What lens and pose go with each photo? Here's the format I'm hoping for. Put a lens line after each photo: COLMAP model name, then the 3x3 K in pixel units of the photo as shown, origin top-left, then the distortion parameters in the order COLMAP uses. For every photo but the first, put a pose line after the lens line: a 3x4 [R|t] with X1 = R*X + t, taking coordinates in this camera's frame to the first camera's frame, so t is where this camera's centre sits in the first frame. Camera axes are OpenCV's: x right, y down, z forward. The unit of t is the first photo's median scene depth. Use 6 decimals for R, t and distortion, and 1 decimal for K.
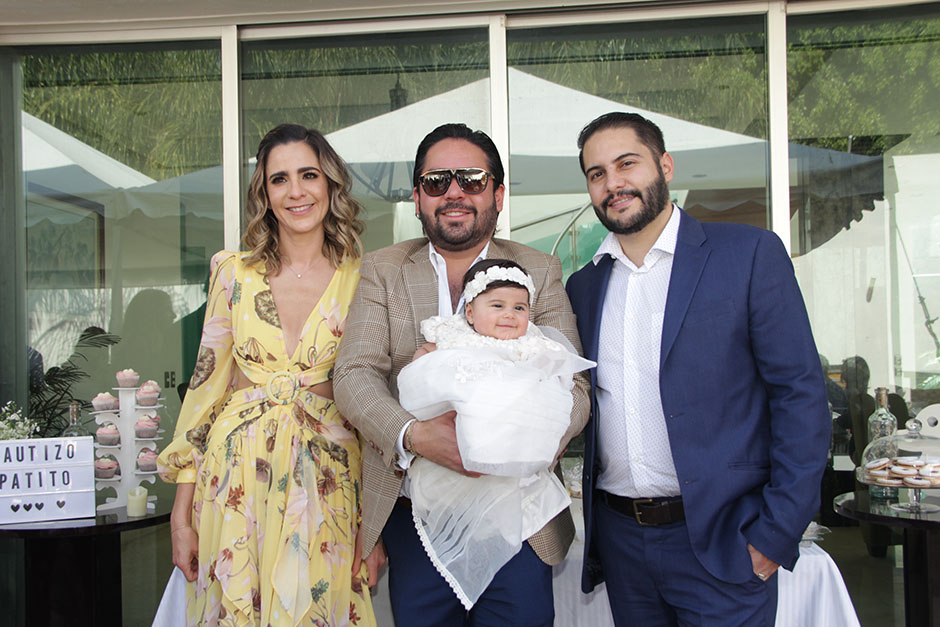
lens RADIAL K [[1075.3, 0, 470.0], [0, 1075.3, 313.5], [0, 0, 1]] dist [-0.001740, 0.022760]
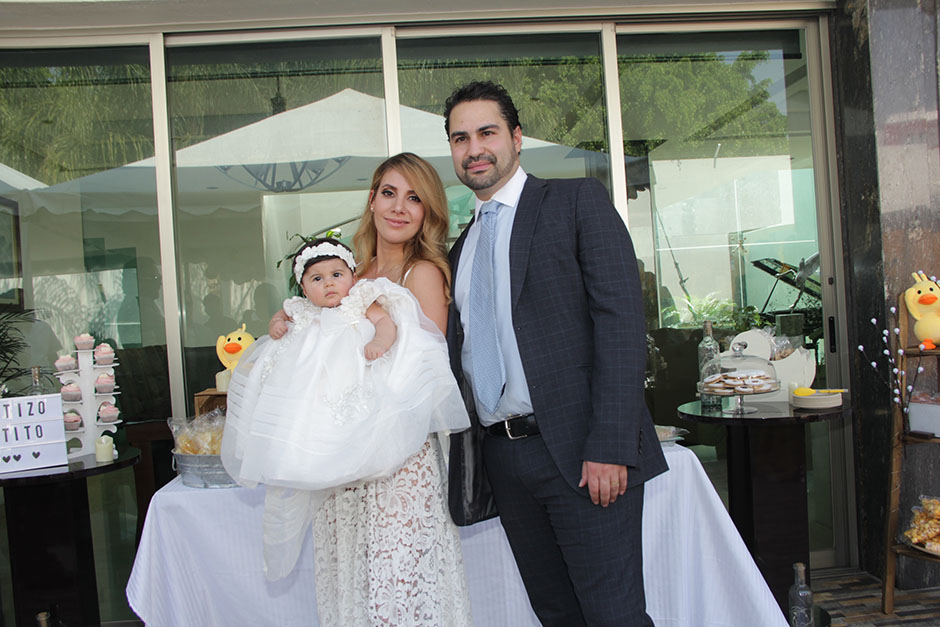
lens RADIAL K [[863.5, 0, 470.0], [0, 863.5, 313.5], [0, 0, 1]] dist [-0.163246, 0.235993]
pose [[0.979922, -0.041887, 0.194931, -0.094366], [0.037065, 0.998911, 0.028323, 0.020711], [-0.195905, -0.020529, 0.980408, 0.053752]]
